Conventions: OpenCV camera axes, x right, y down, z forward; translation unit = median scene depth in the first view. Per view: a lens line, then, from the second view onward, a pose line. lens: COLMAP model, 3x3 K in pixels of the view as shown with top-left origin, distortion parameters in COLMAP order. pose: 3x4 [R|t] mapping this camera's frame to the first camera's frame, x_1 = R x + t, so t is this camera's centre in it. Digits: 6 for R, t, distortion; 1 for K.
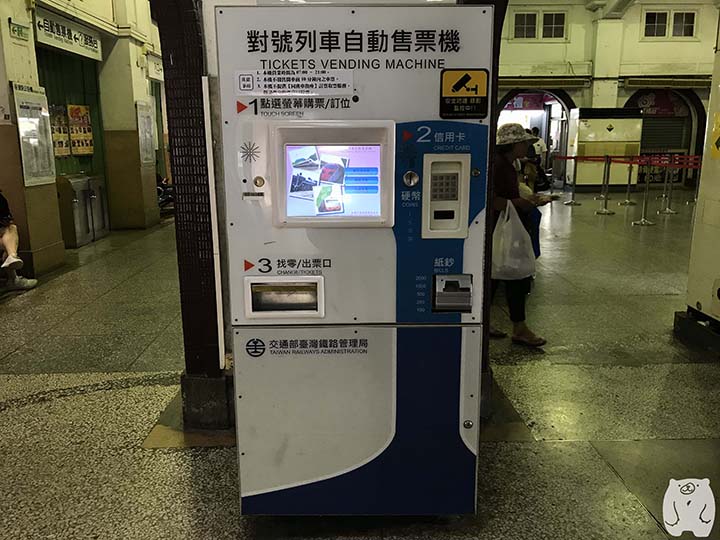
lens RADIAL K [[590.4, 0, 360.6], [0, 590.4, 269.3], [0, 0, 1]] dist [0.003544, 0.004458]
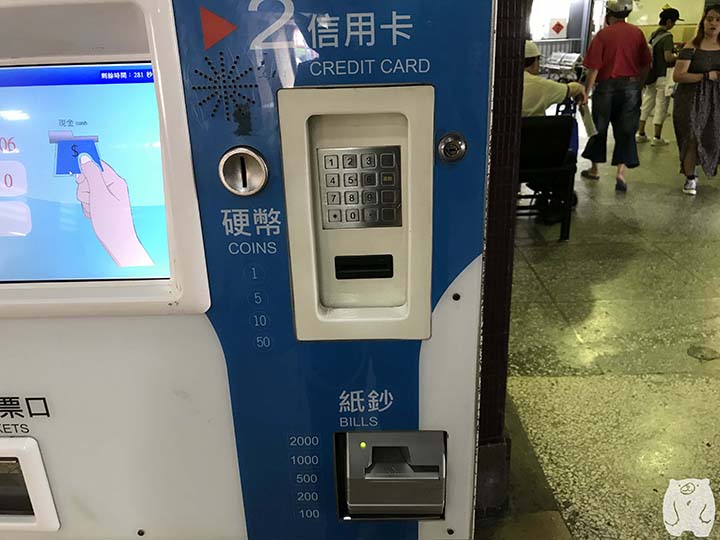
lens RADIAL K [[628.1, 0, 360.0], [0, 628.1, 270.0], [0, 0, 1]] dist [0.009196, 0.000225]
pose [[0.999533, -0.016353, -0.025805, 0.149328], [0.019945, 0.989119, 0.145756, -0.144074], [0.023140, -0.146203, 0.988984, 0.640900]]
